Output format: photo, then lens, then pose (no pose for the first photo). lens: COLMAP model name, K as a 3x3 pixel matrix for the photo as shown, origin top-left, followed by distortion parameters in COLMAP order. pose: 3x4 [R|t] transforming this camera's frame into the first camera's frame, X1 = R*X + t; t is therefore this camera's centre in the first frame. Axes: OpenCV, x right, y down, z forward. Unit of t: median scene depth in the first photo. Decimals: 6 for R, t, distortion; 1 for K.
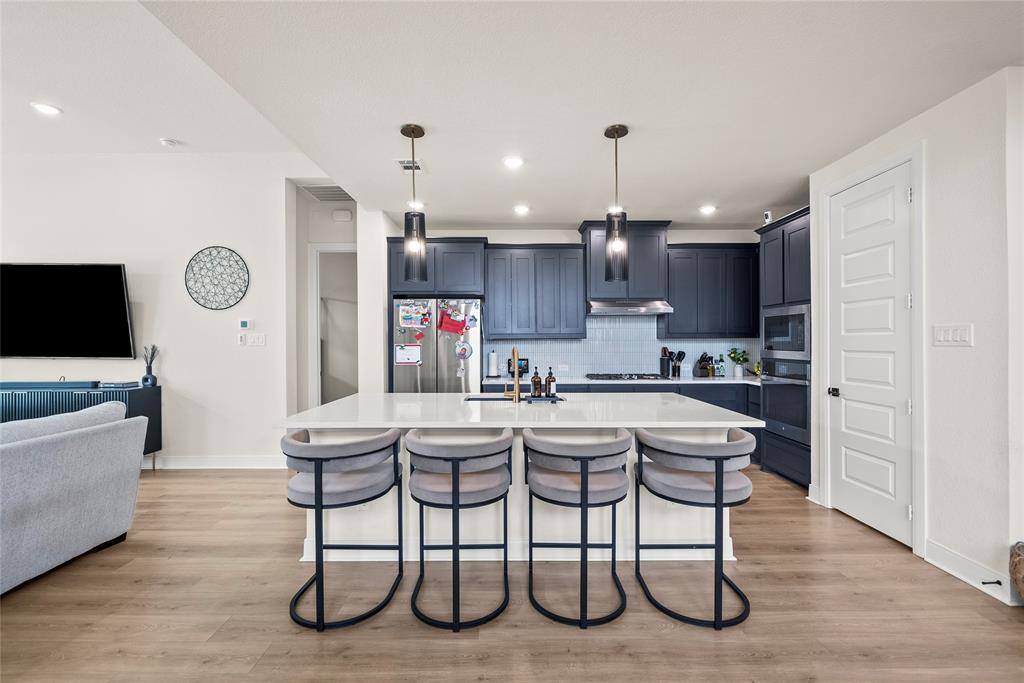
lens RADIAL K [[439.4, 0, 501.8], [0, 439.4, 343.2], [0, 0, 1]] dist [-0.001345, -0.000642]
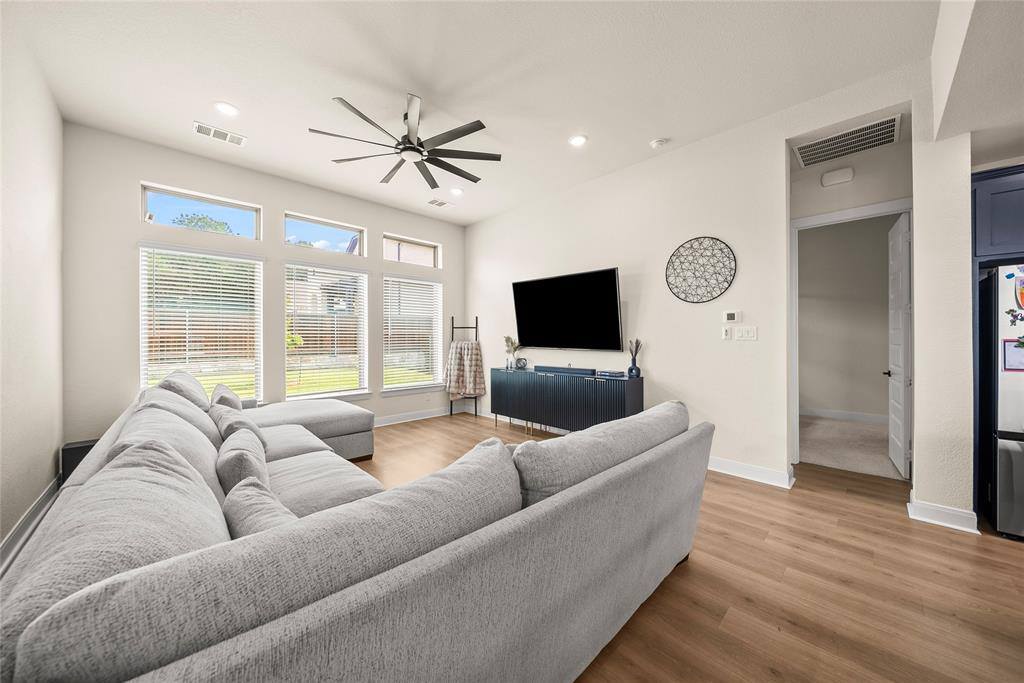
lens RADIAL K [[355.6, 0, 513.1], [0, 355.6, 343.0], [0, 0, 1]] dist [-0.008639, -0.000005]
pose [[0.696629, 0.009765, -0.717366, -0.373602], [-0.003197, 0.999940, 0.010507, 0.005031], [0.717425, -0.005026, 0.696618, 0.161714]]
